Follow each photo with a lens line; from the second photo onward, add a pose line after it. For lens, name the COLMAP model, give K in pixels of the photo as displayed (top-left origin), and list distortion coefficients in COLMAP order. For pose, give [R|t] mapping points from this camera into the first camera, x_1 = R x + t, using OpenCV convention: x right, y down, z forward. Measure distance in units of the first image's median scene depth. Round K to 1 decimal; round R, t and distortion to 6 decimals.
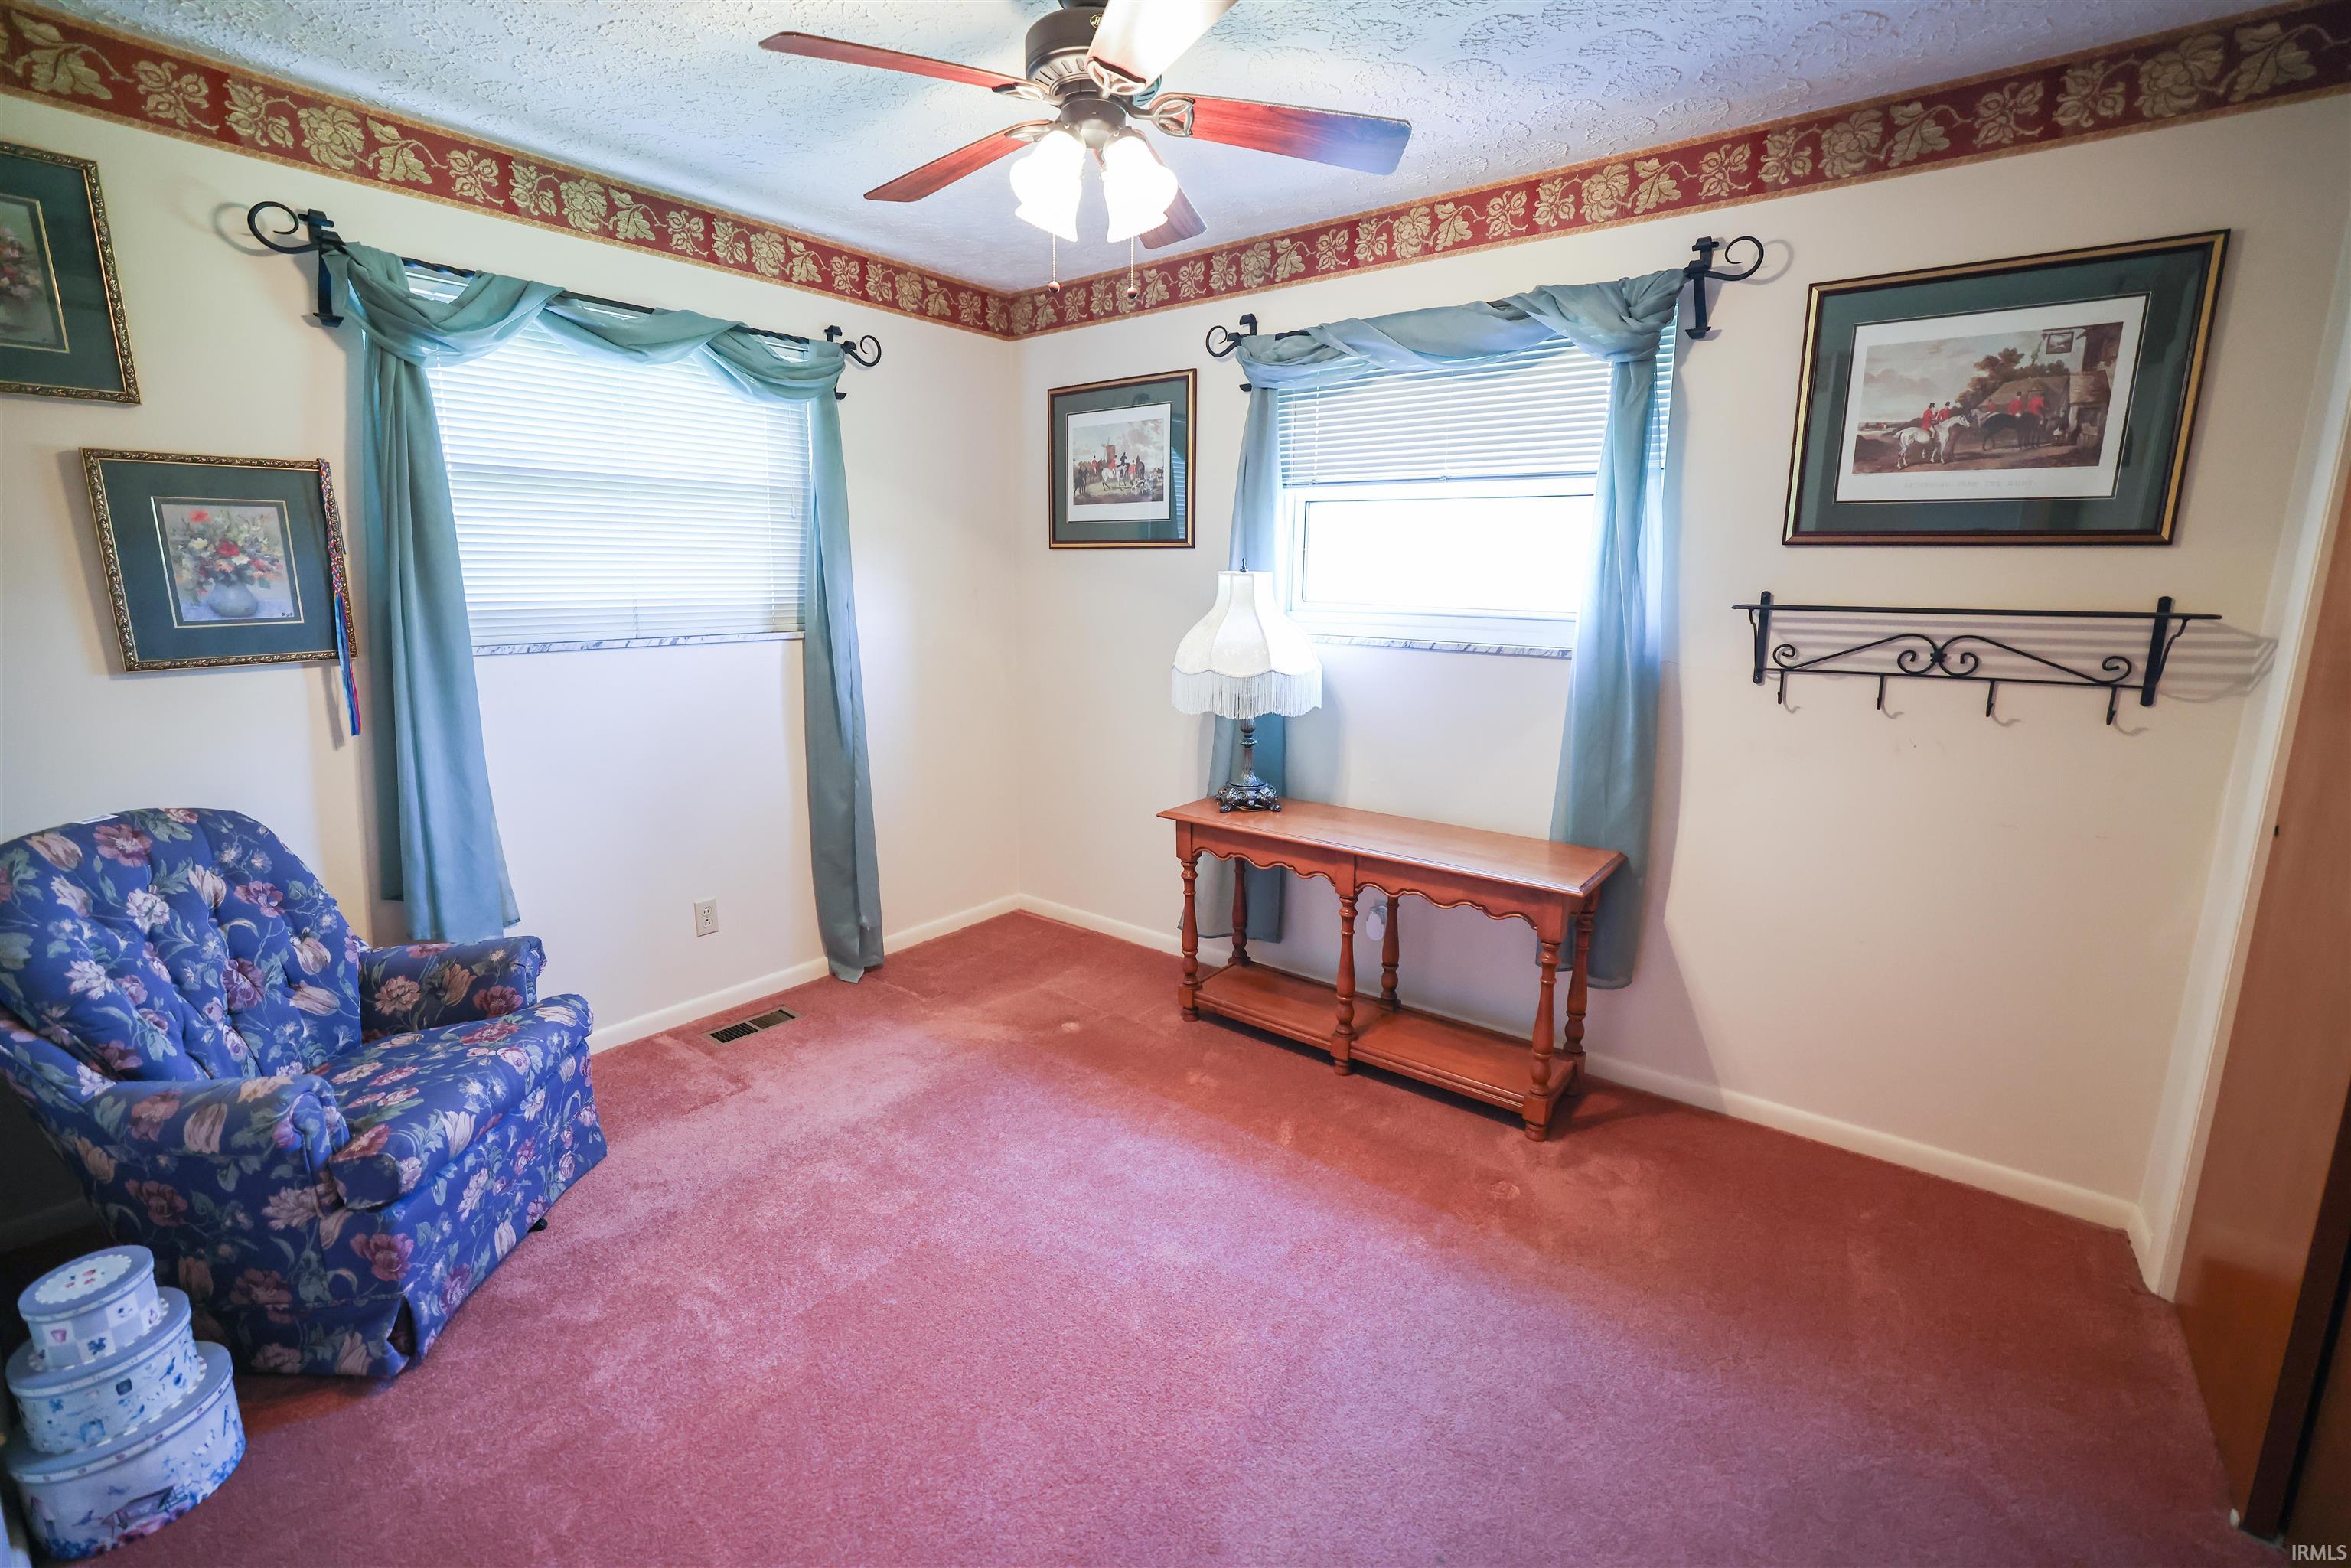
lens RADIAL K [[998.8, 0, 1175.6], [0, 998.8, 772.2], [0, 0, 1]] dist [-0.049179, 0.017509]
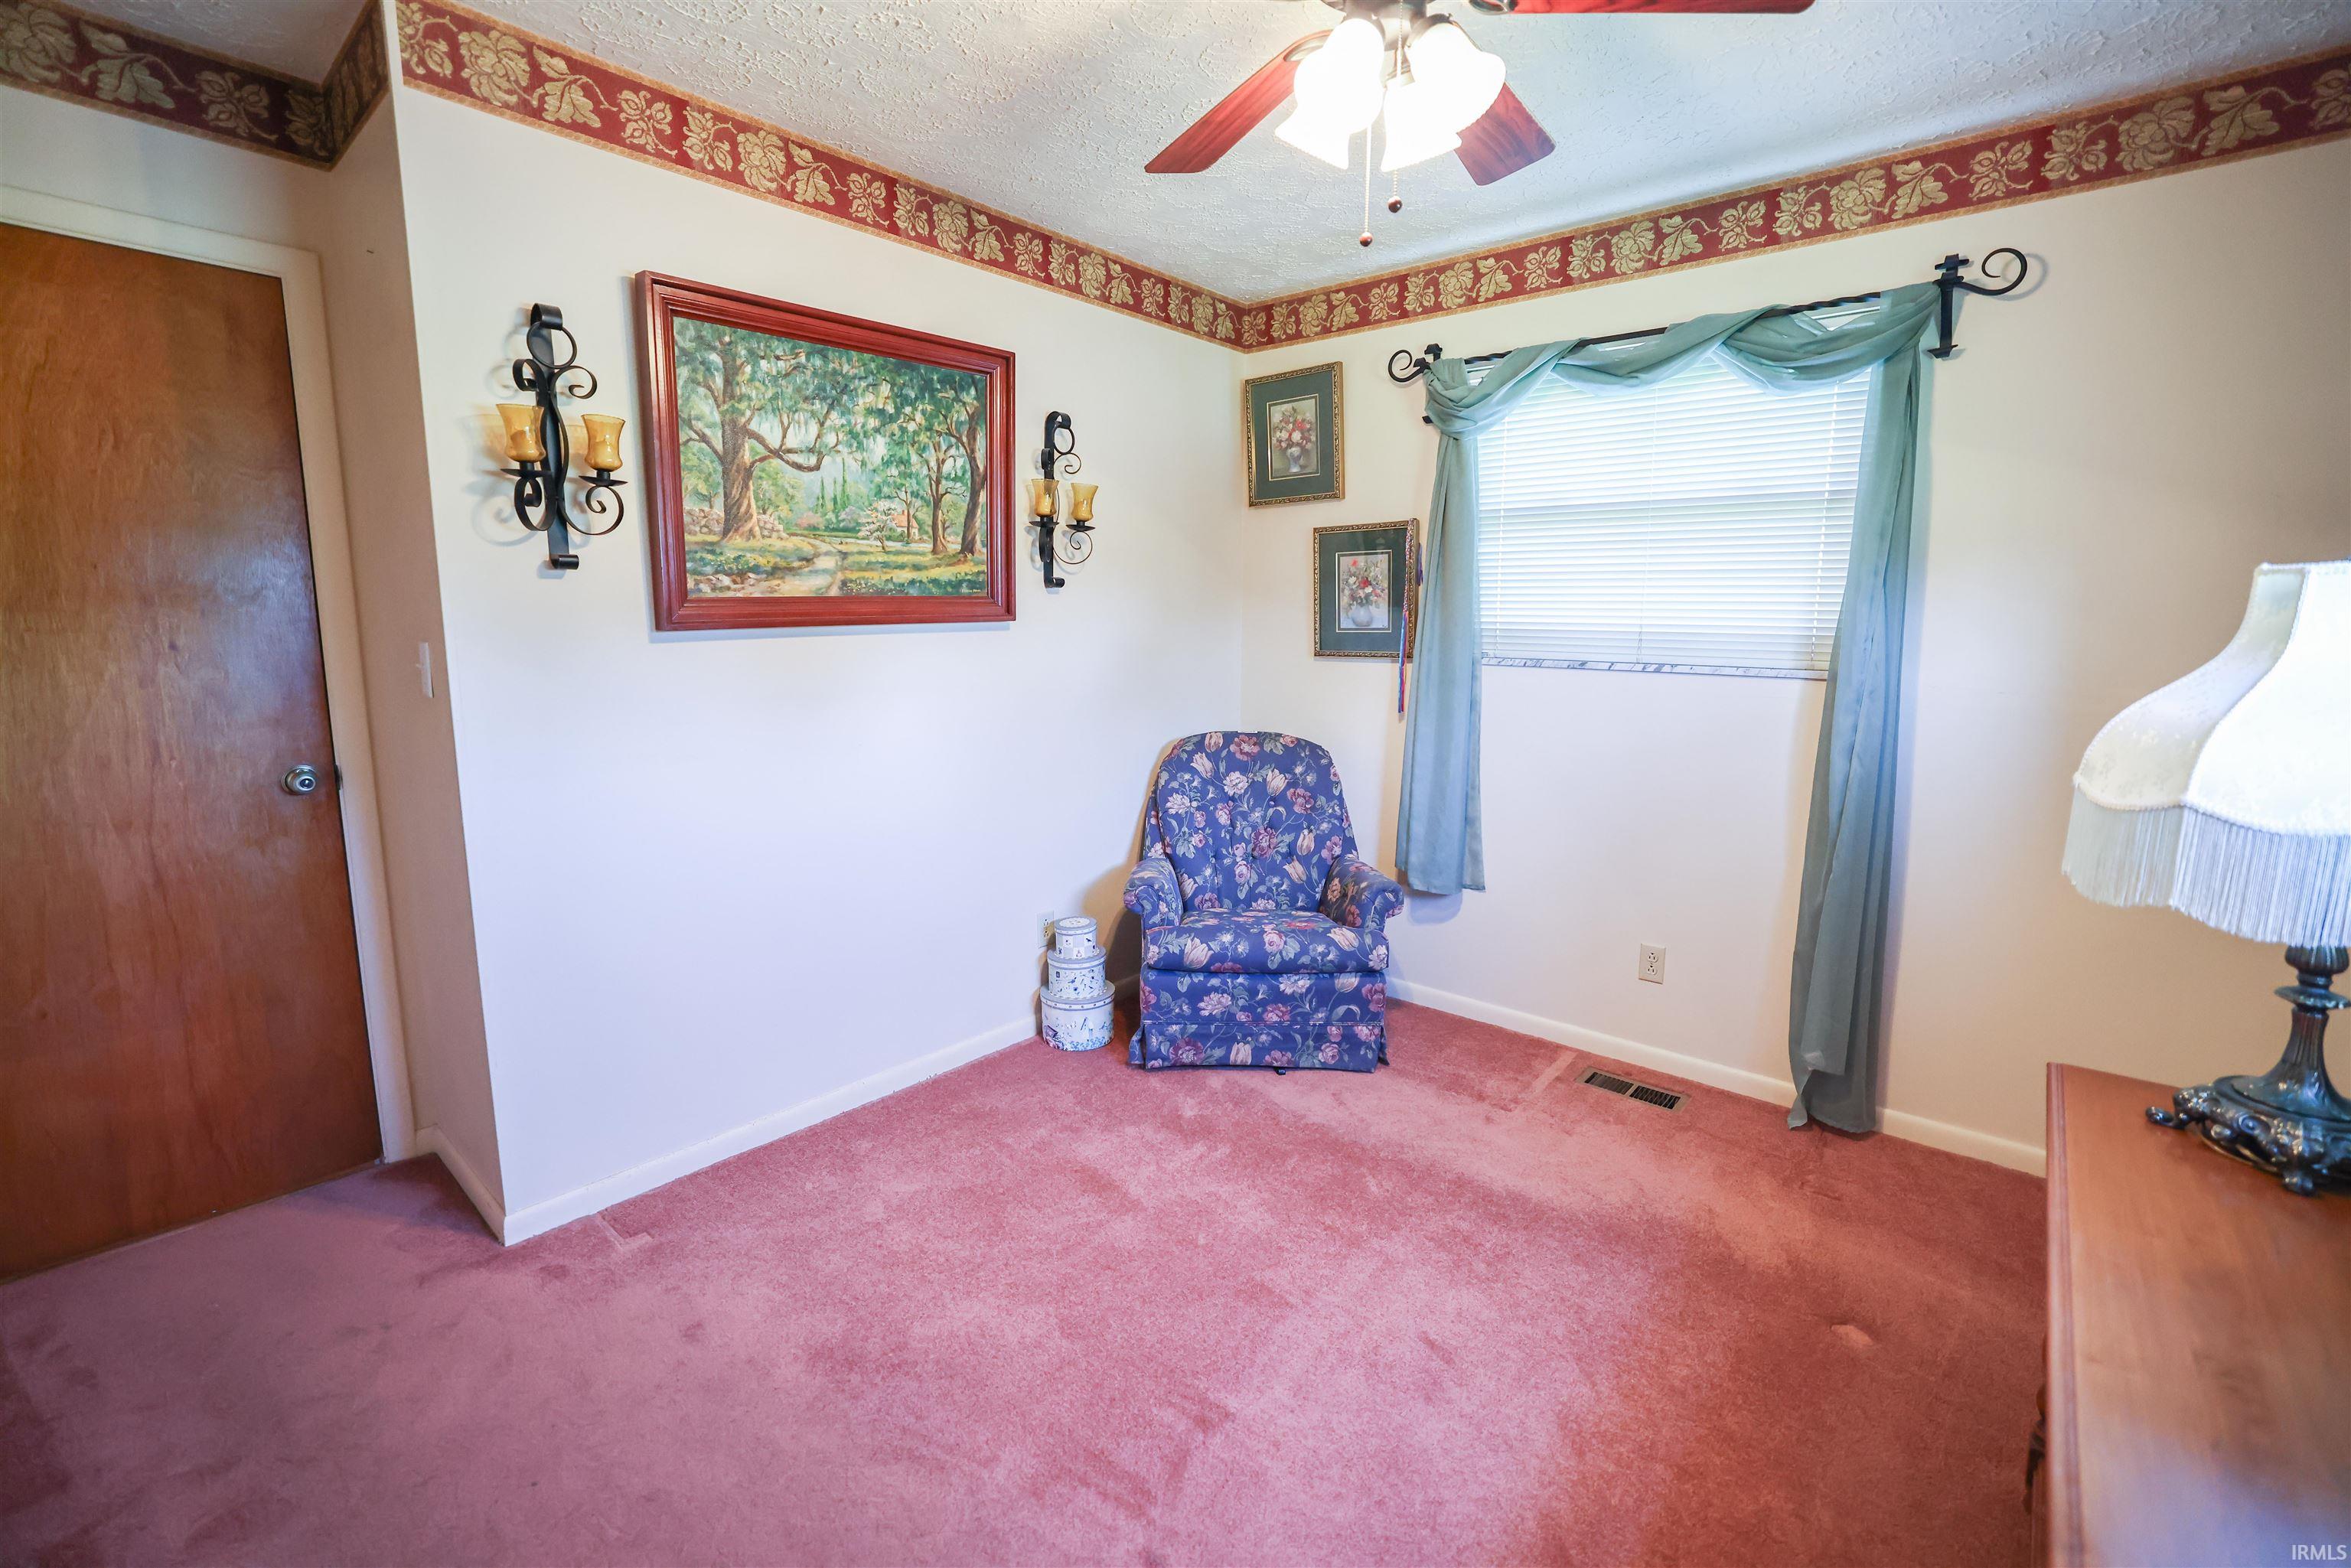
lens RADIAL K [[998.8, 0, 1175.6], [0, 998.8, 772.2], [0, 0, 1]] dist [-0.049179, 0.017509]
pose [[-0.057363, 0.146876, -0.987490, 0.635558], [-0.199359, 0.967513, 0.155485, -0.119452], [0.978246, 0.205784, -0.026218, 0.773270]]
